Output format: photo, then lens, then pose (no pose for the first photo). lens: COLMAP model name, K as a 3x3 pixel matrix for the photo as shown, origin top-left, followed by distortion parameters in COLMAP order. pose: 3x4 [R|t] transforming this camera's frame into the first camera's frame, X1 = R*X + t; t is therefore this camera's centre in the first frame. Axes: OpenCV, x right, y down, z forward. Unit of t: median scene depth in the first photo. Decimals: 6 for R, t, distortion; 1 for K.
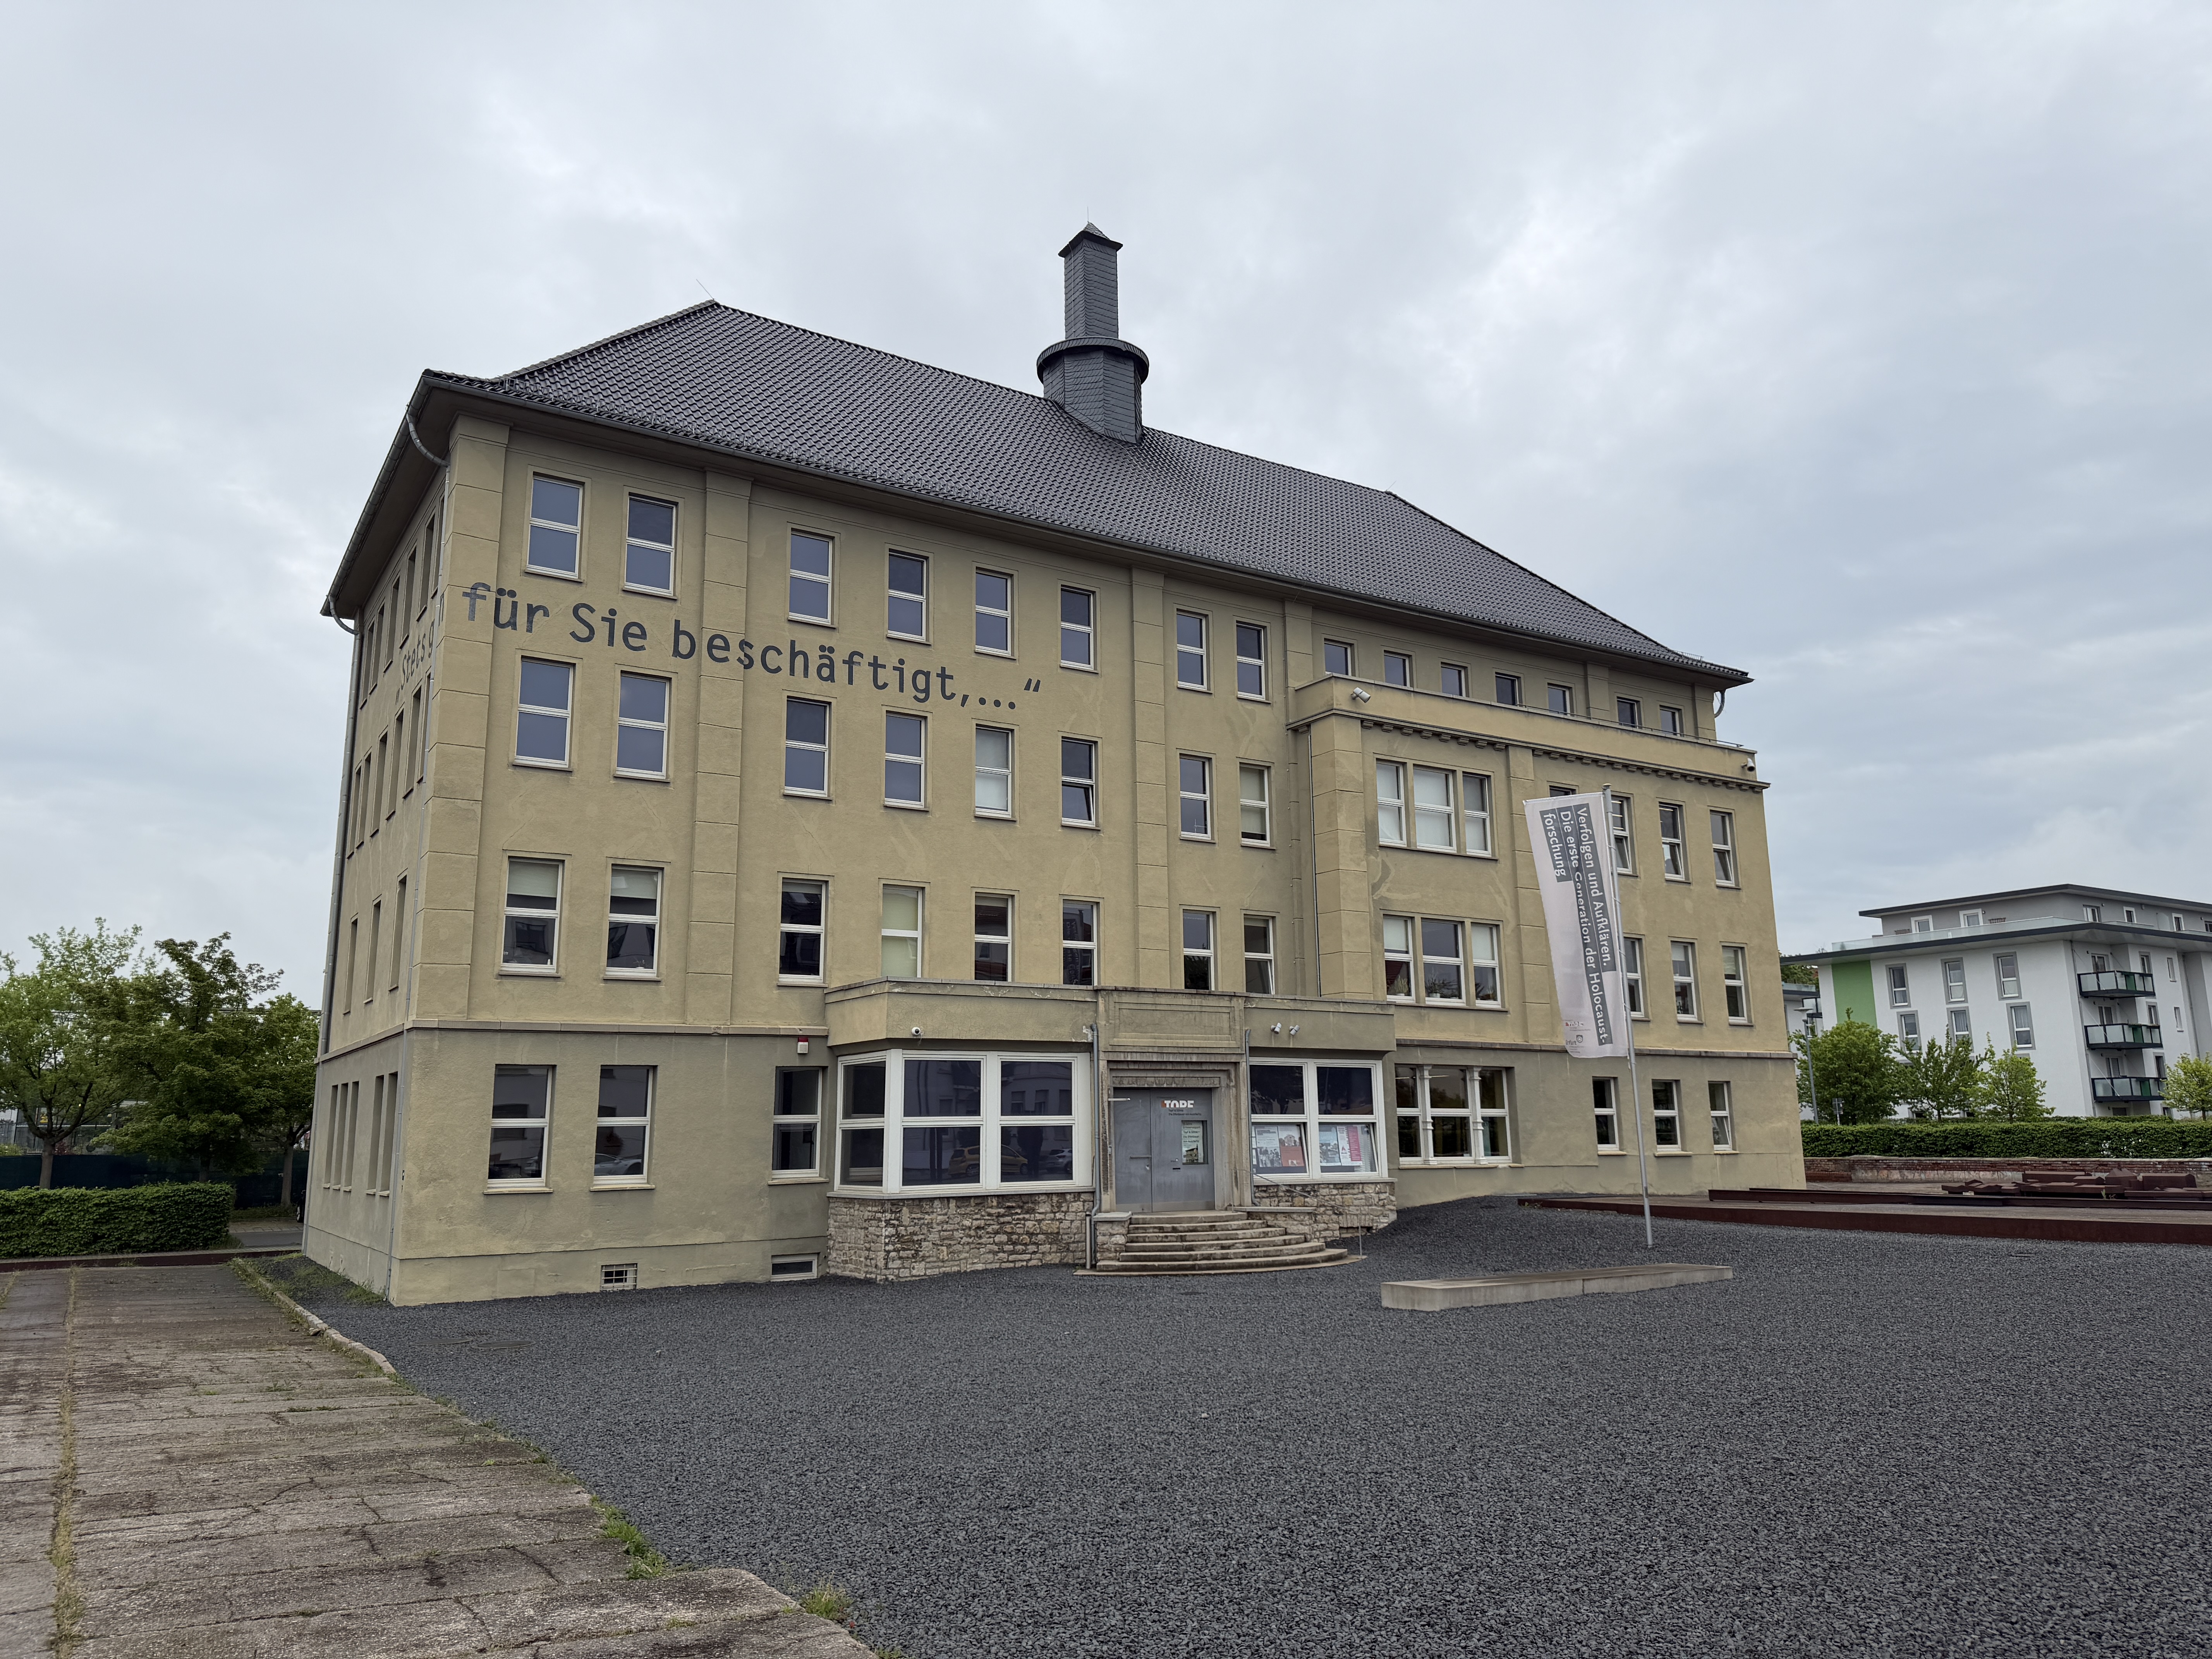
lens RADIAL K [[1565.1, 0, 1106.0], [0, 1565.1, 829.5], [0, 0, 1]] dist [0.003160, 0.001073]
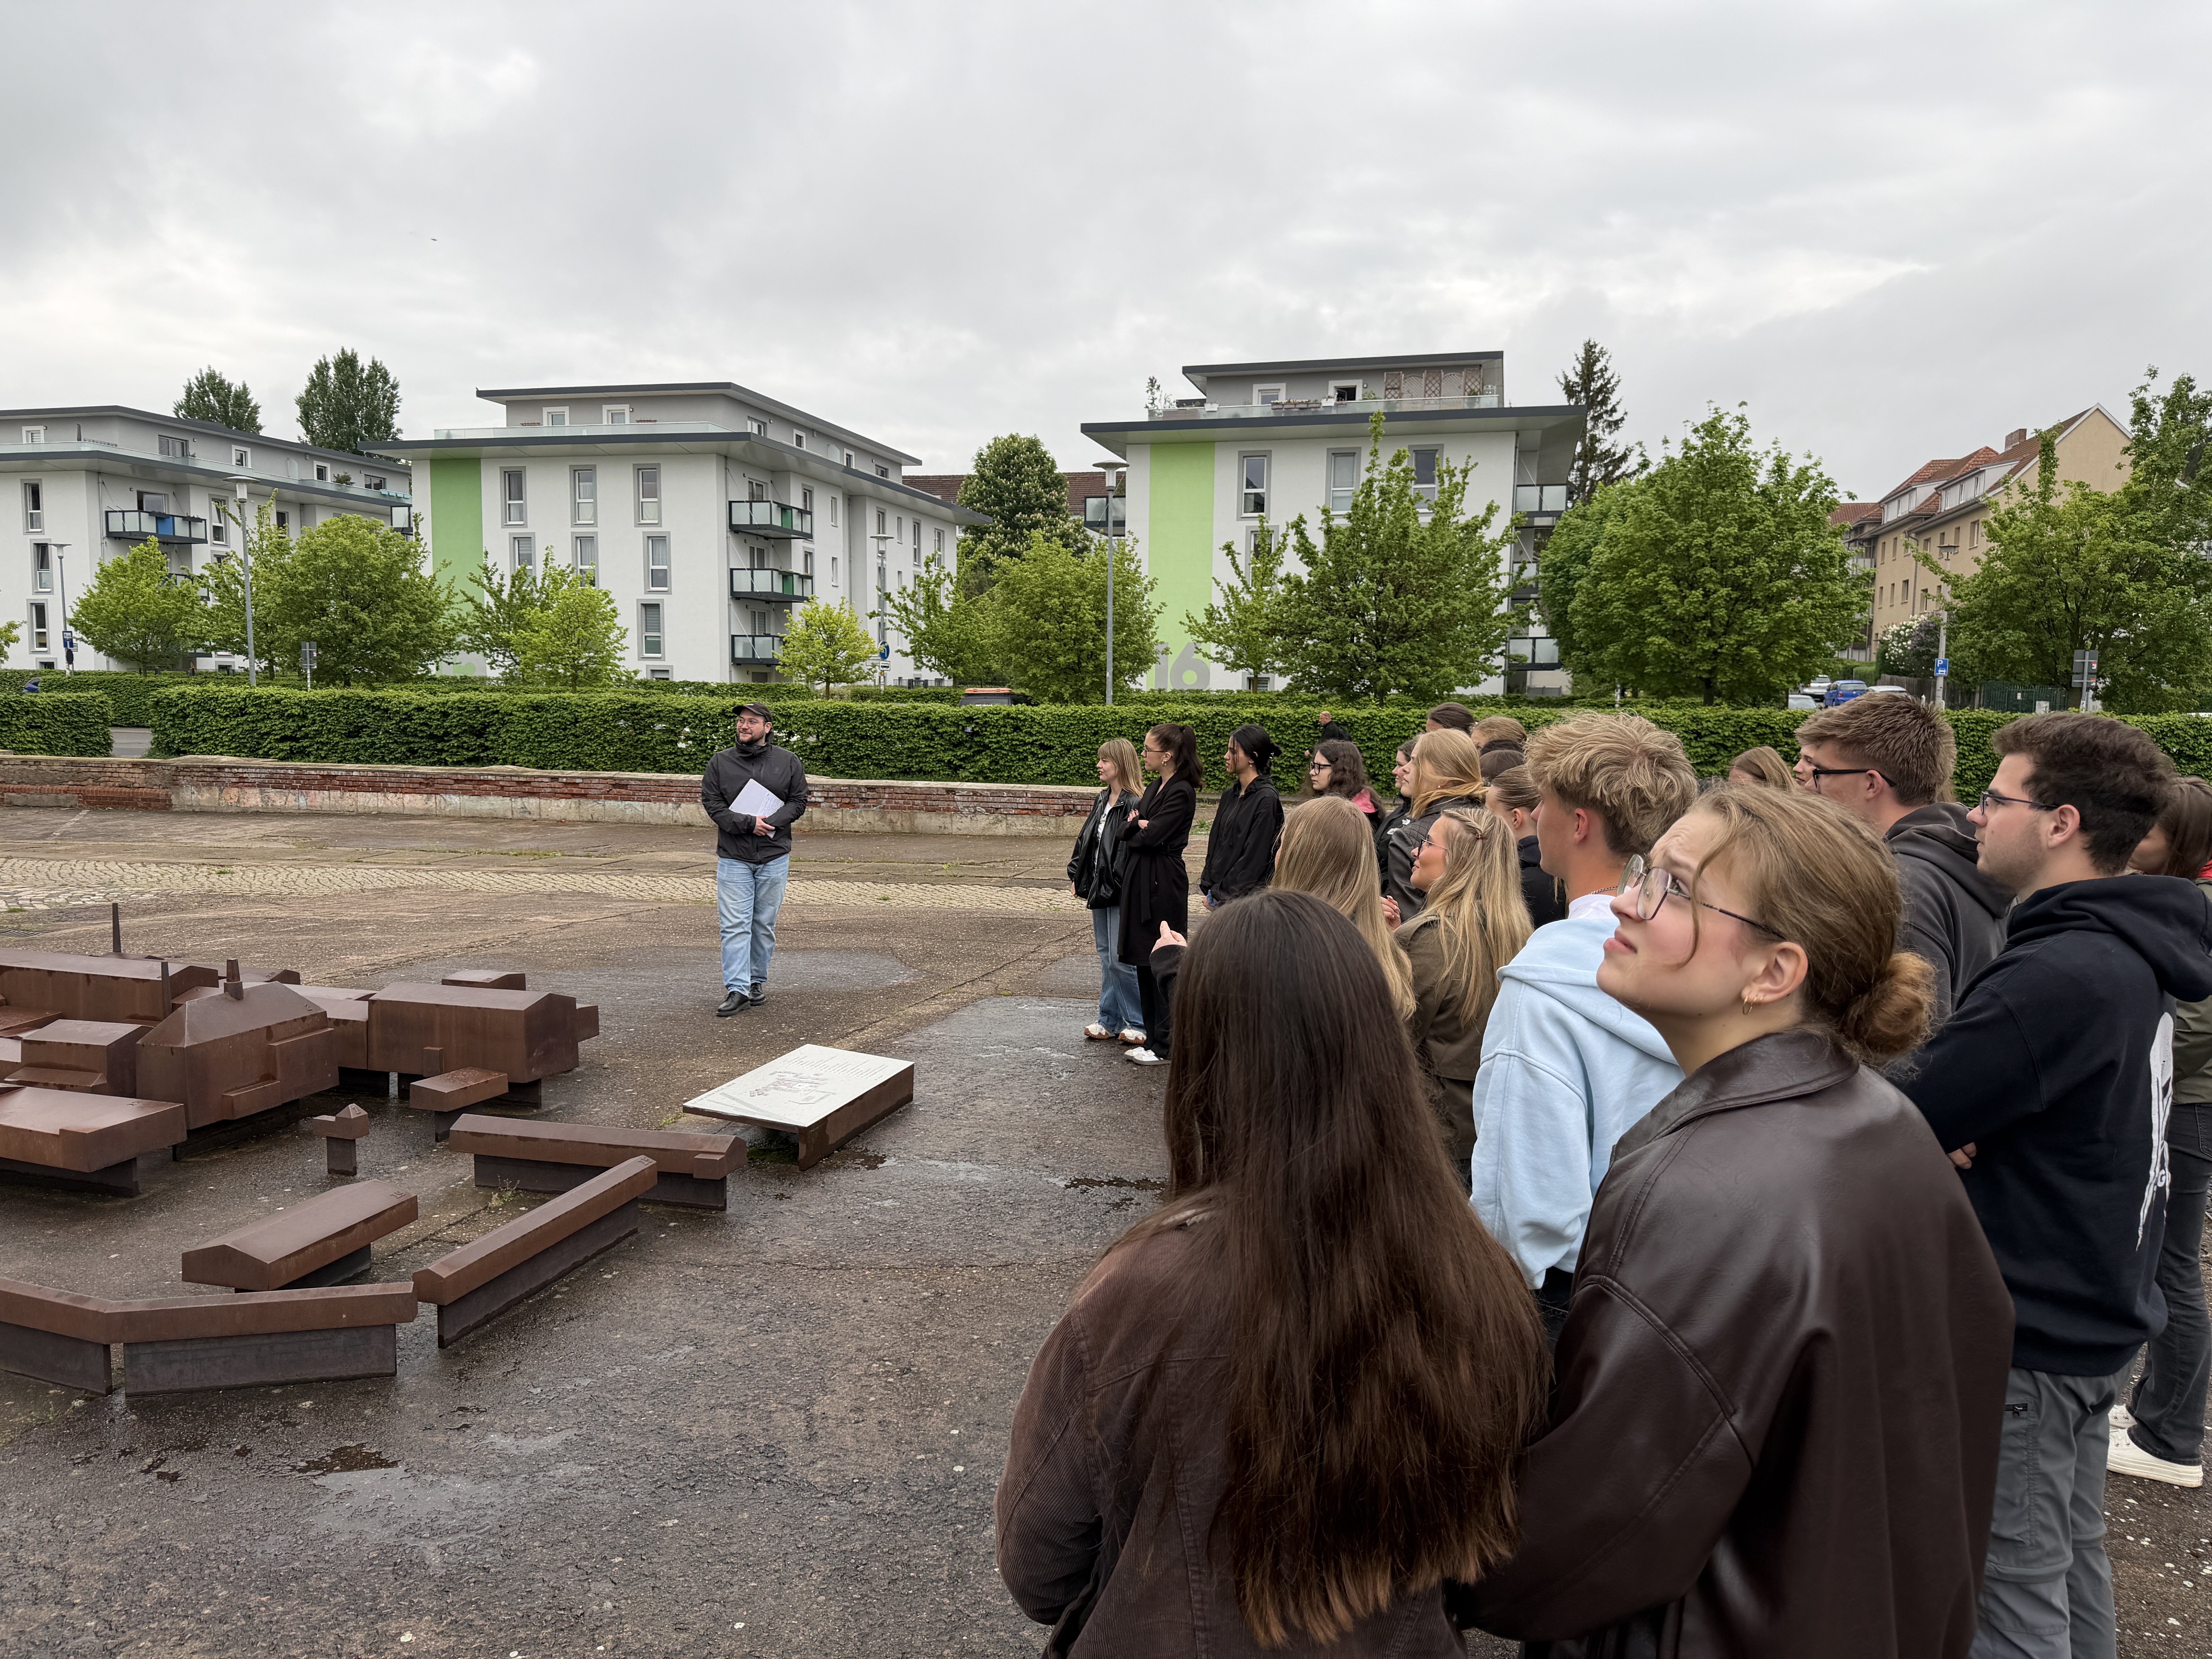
lens RADIAL K [[1582.4, 0, 1106.0], [0, 1582.4, 829.5], [0, 0, 1]] dist [0.095018, -0.144598]
pose [[0.729530, -0.037475, 0.682921, 0.207171], [-0.154278, 0.963747, 0.217692, 0.047543], [-0.666321, -0.264173, 0.697301, 0.277288]]
